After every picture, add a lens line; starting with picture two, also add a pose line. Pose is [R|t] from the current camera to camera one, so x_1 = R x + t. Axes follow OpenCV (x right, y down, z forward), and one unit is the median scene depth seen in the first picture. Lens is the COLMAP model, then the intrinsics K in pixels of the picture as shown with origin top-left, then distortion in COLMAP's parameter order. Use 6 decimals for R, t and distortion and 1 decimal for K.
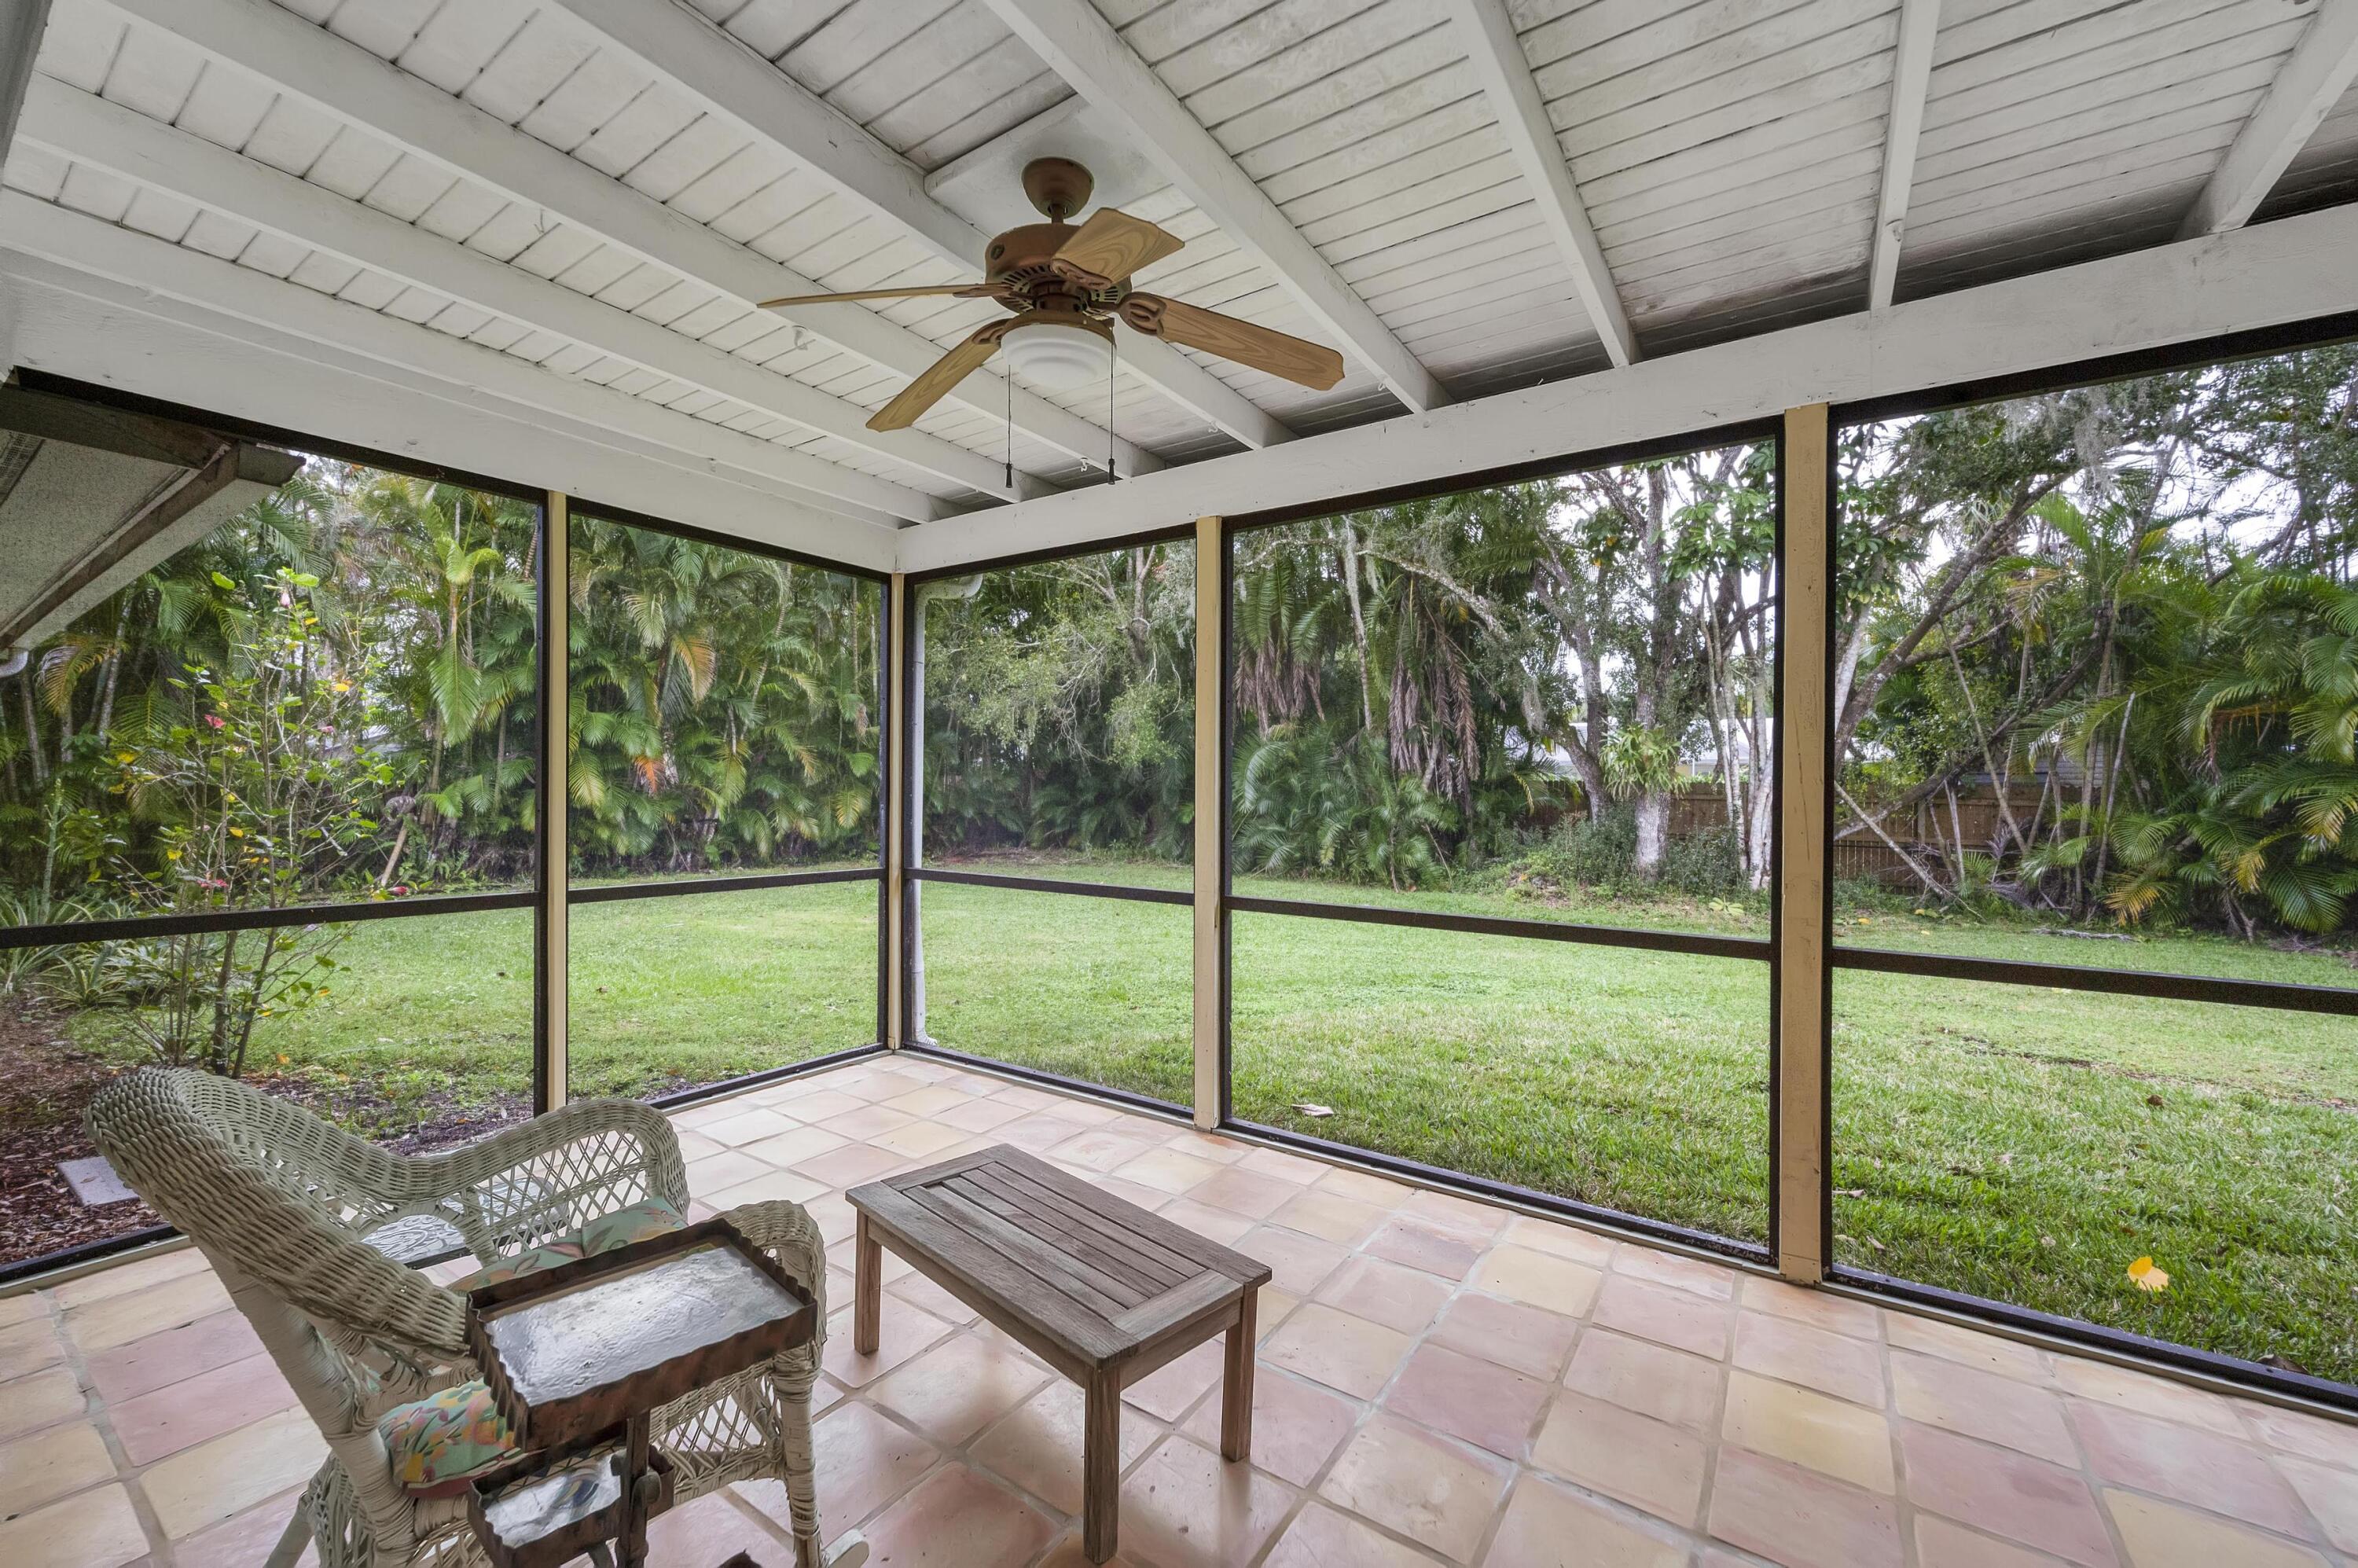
lens RADIAL K [[922.7, 0, 1177.2], [0, 922.7, 776.1], [0, 0, 1]] dist [-0.009574, 0.001818]
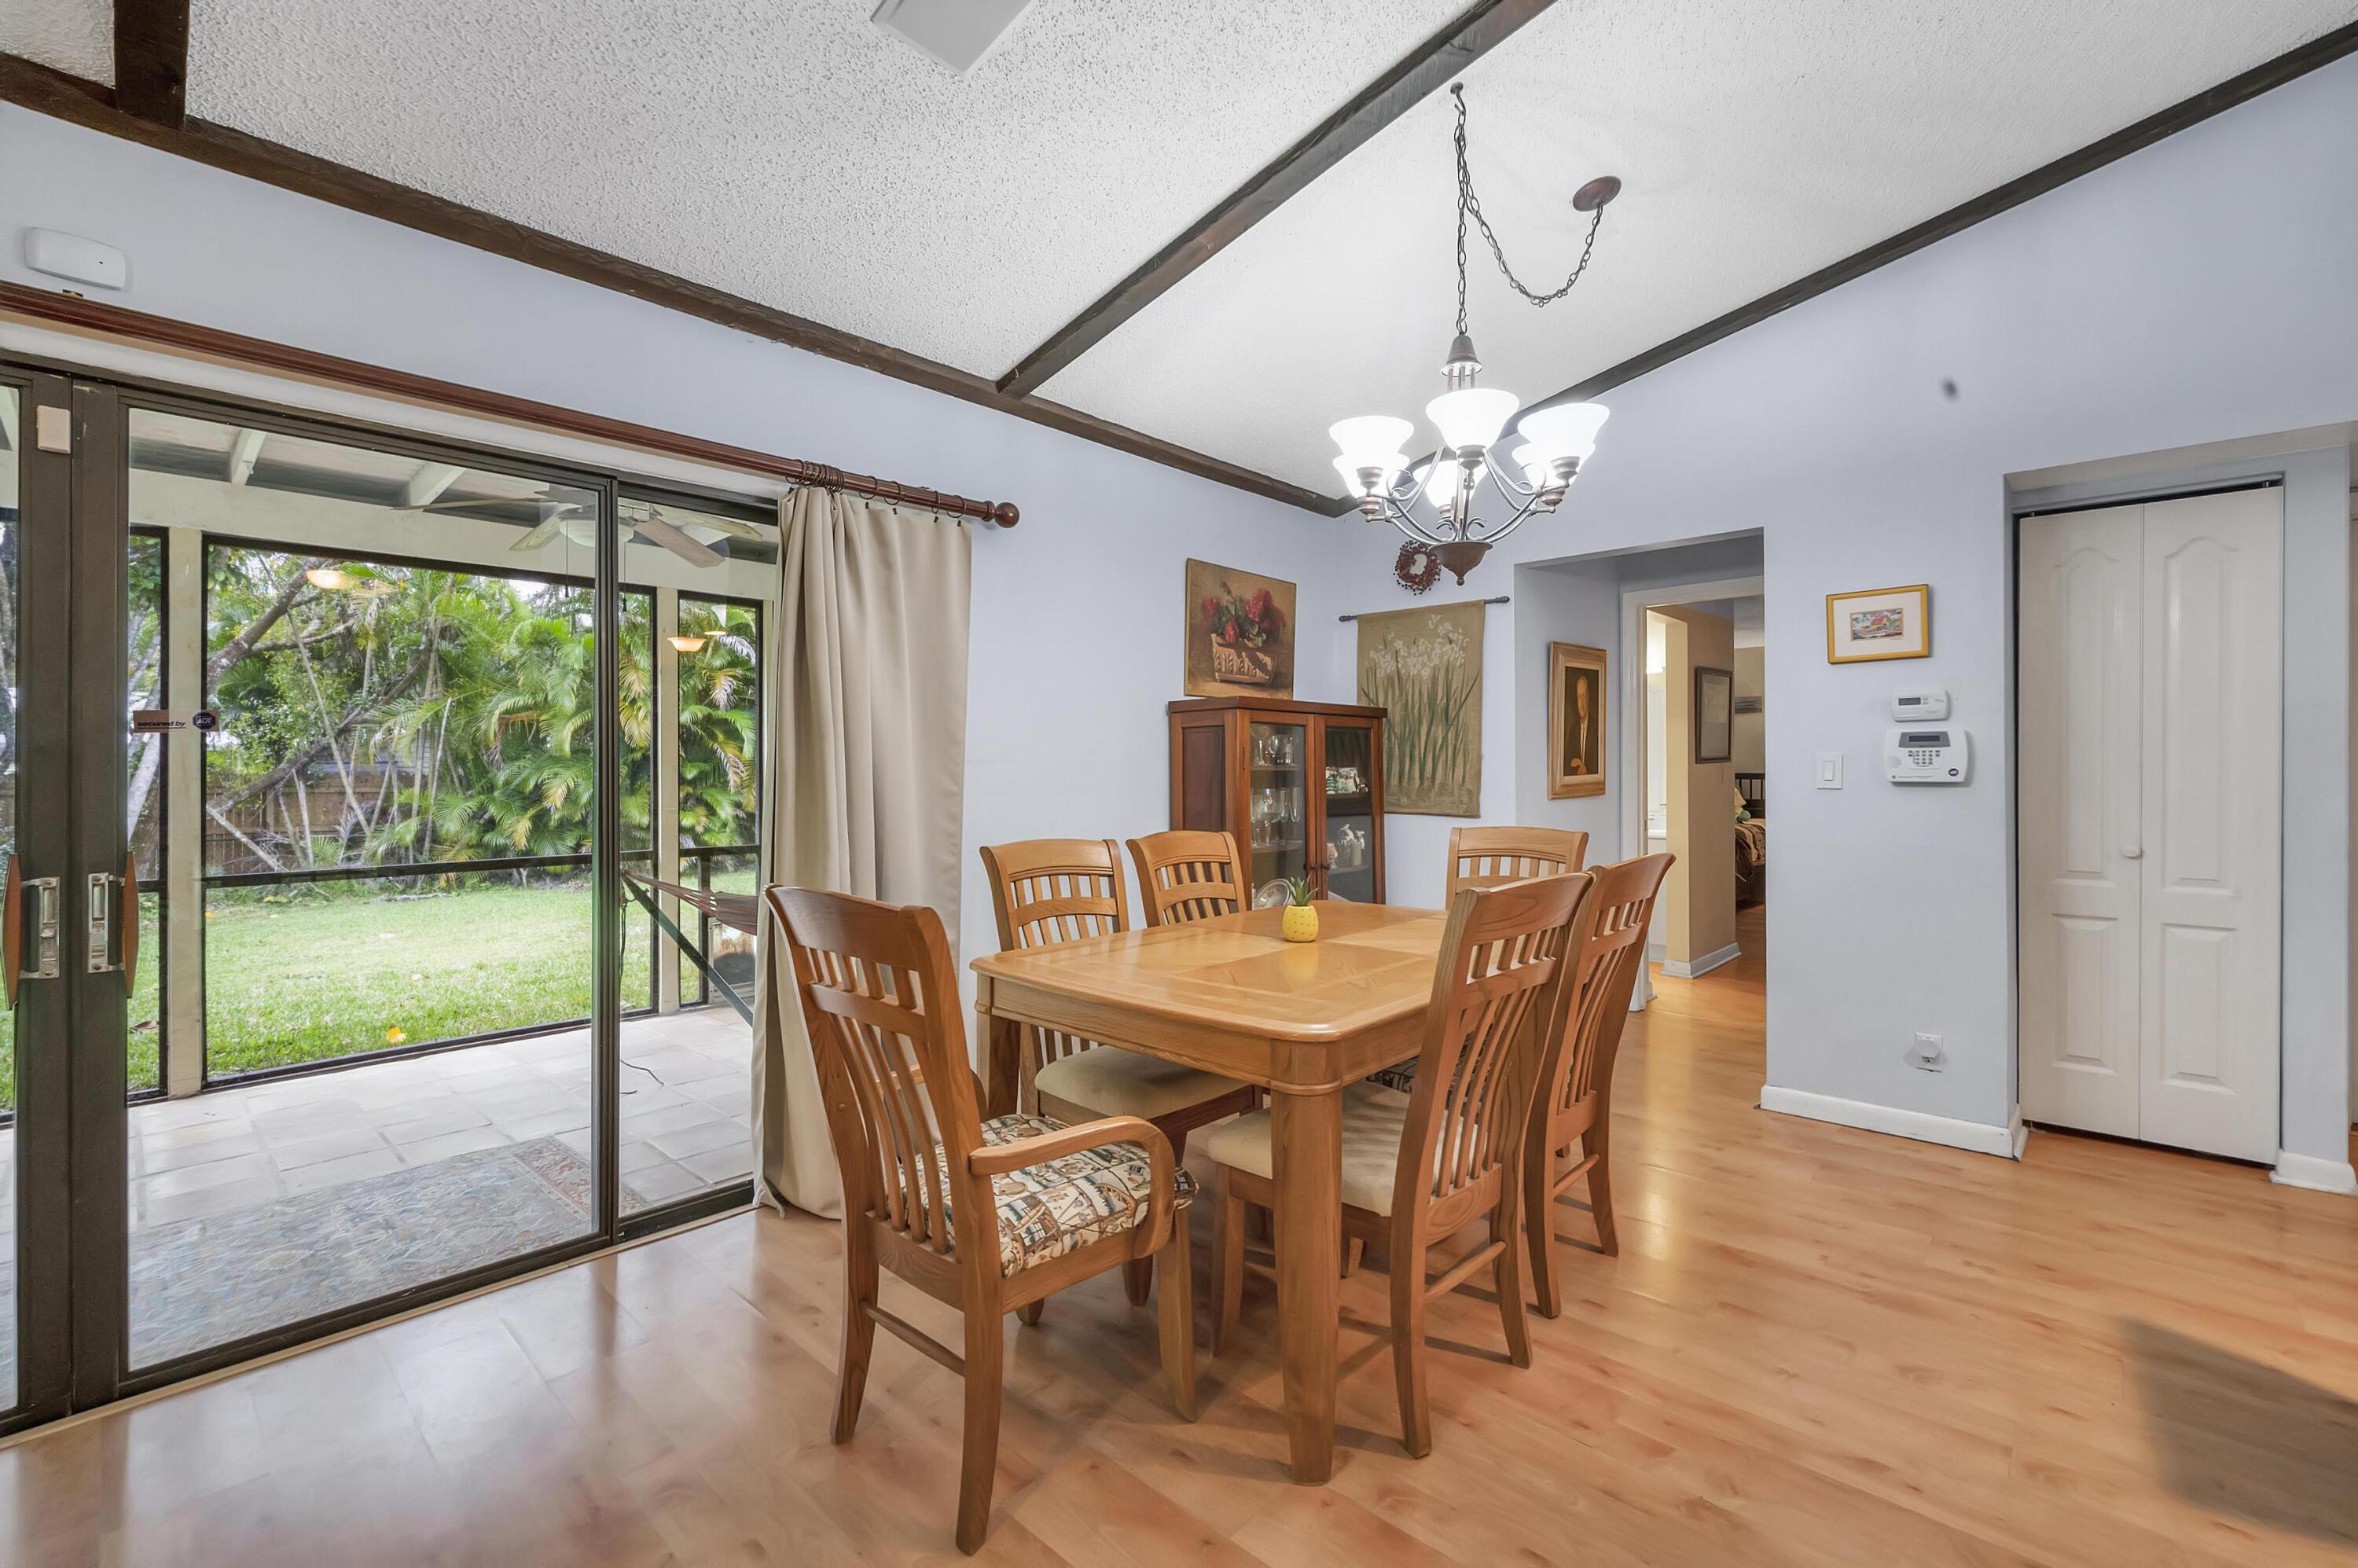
lens RADIAL K [[1011.1, 0, 1195.9], [0, 1011.1, 764.6], [0, 0, 1]] dist [-0.009400, 0.000268]
pose [[0.144230, -0.002429, 0.989541, -0.143473], [0.002256, 0.999995, 0.002126, -0.000879], [-0.989542, 0.001925, 0.144234, -0.179503]]
